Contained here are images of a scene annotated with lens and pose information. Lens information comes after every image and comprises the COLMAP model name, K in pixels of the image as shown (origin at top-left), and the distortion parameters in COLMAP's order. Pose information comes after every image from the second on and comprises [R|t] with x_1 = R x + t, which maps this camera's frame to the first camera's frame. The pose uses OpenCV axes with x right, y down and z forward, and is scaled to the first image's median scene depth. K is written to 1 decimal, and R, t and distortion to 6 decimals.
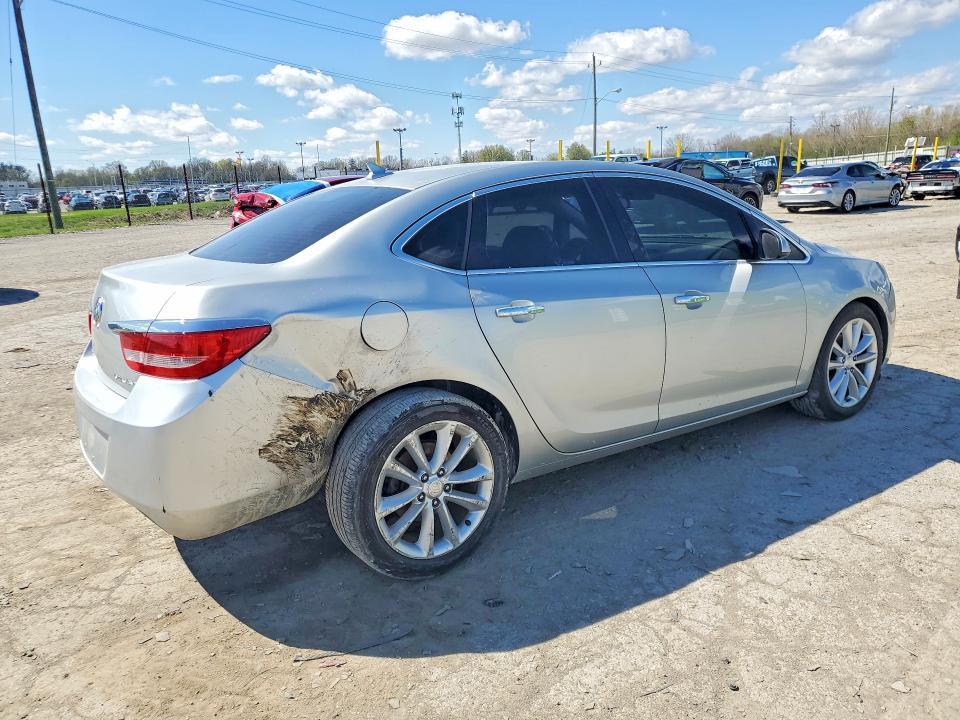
lens RADIAL K [[766.8, 0, 482.9], [0, 766.8, 357.1], [0, 0, 1]] dist [0.023489, -0.000922]
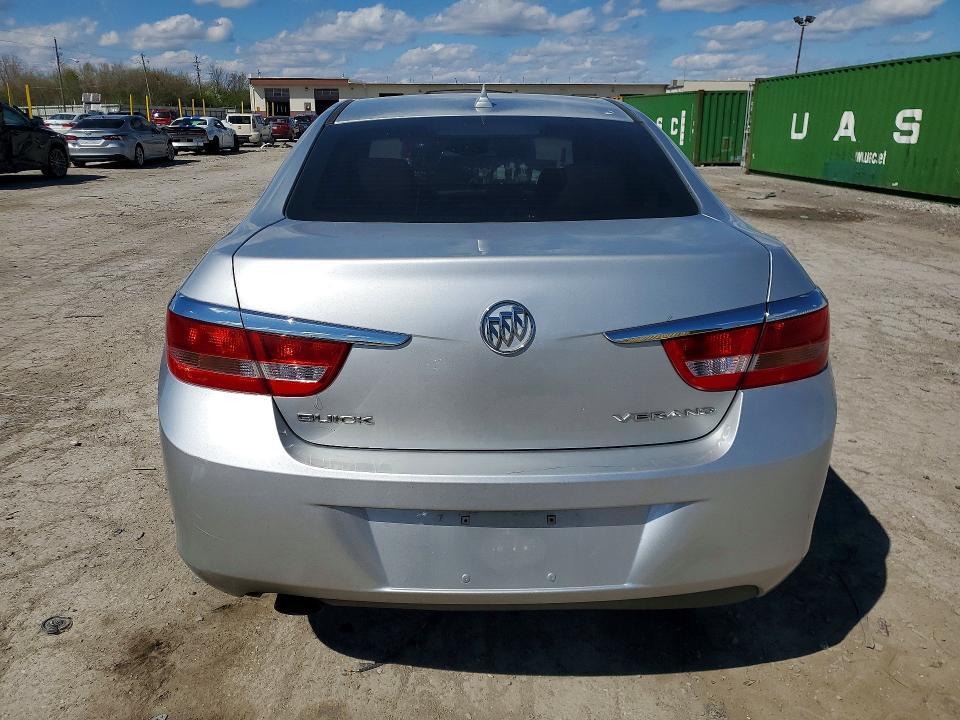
lens RADIAL K [[766.8, 0, 482.9], [0, 766.8, 357.1], [0, 0, 1]] dist [0.023489, -0.000922]
pose [[0.542766, -0.208593, 0.813569, -0.712166], [0.166325, 0.976179, 0.139322, -0.079985], [-0.823250, 0.059697, 0.564531, 0.527985]]
